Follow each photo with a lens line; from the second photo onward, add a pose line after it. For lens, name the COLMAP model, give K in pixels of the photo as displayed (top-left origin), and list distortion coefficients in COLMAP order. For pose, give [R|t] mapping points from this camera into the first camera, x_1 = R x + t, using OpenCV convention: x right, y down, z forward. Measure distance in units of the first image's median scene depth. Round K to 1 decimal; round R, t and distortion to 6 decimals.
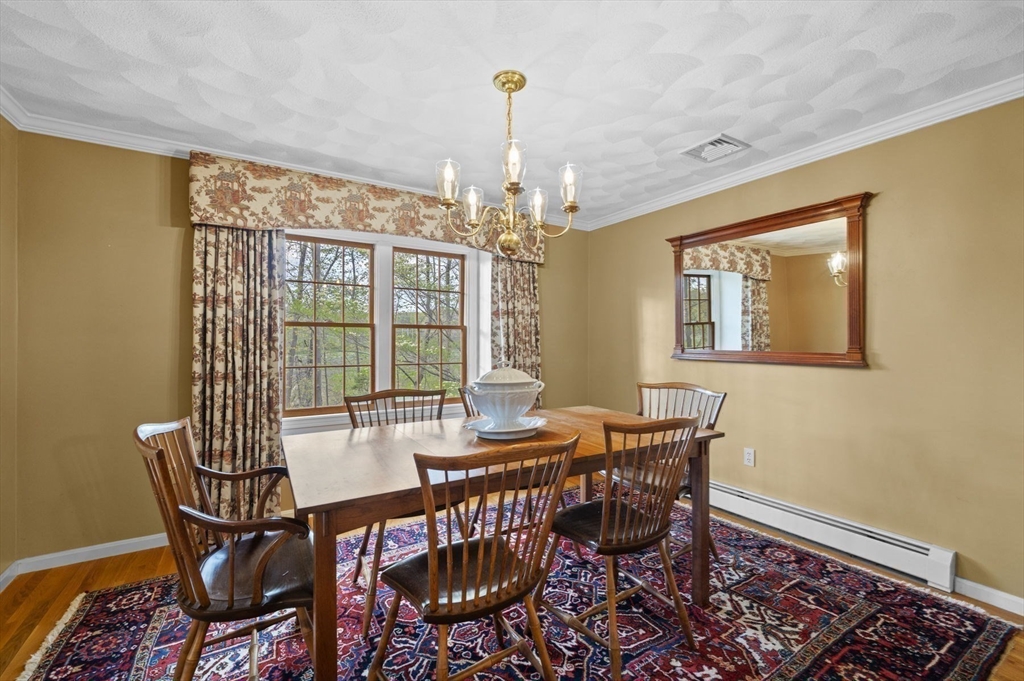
lens RADIAL K [[433.6, 0, 512.0], [0, 433.6, 340.5], [0, 0, 1]] dist [-0.000032, -0.000034]
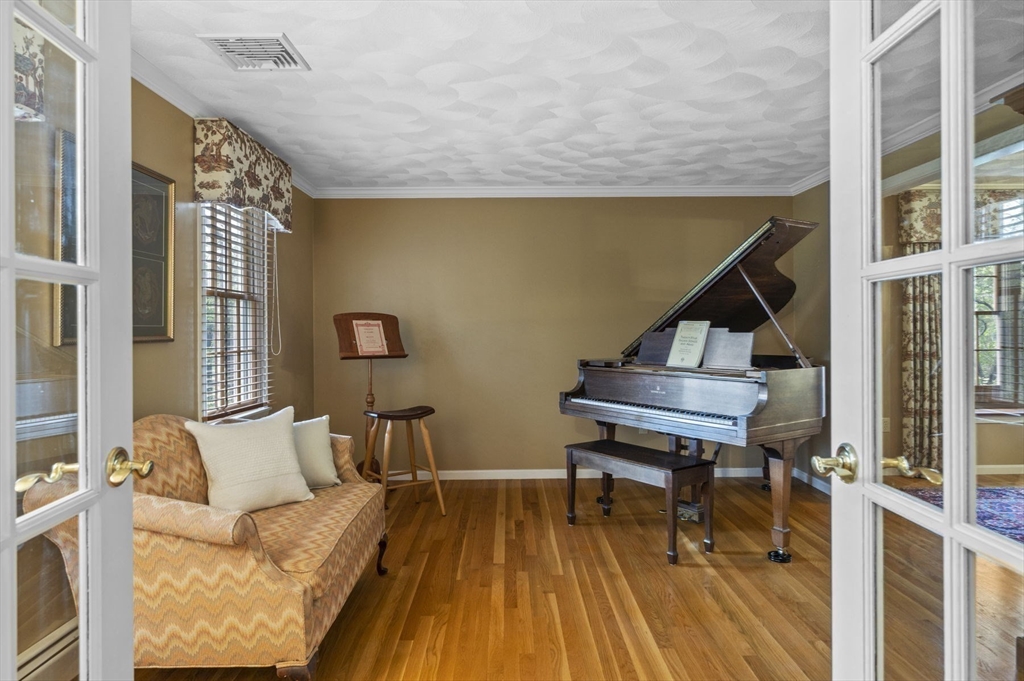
lens RADIAL K [[393.3, 0, 512.0], [0, 393.3, 340.5], [0, 0, 1]] dist [0.000614, 0.000118]
pose [[0.853429, -0.000614, -0.521209, -1.128723], [0.011936, 0.999760, 0.018367, 0.002186], [0.521072, -0.021896, 0.853232, -0.717935]]
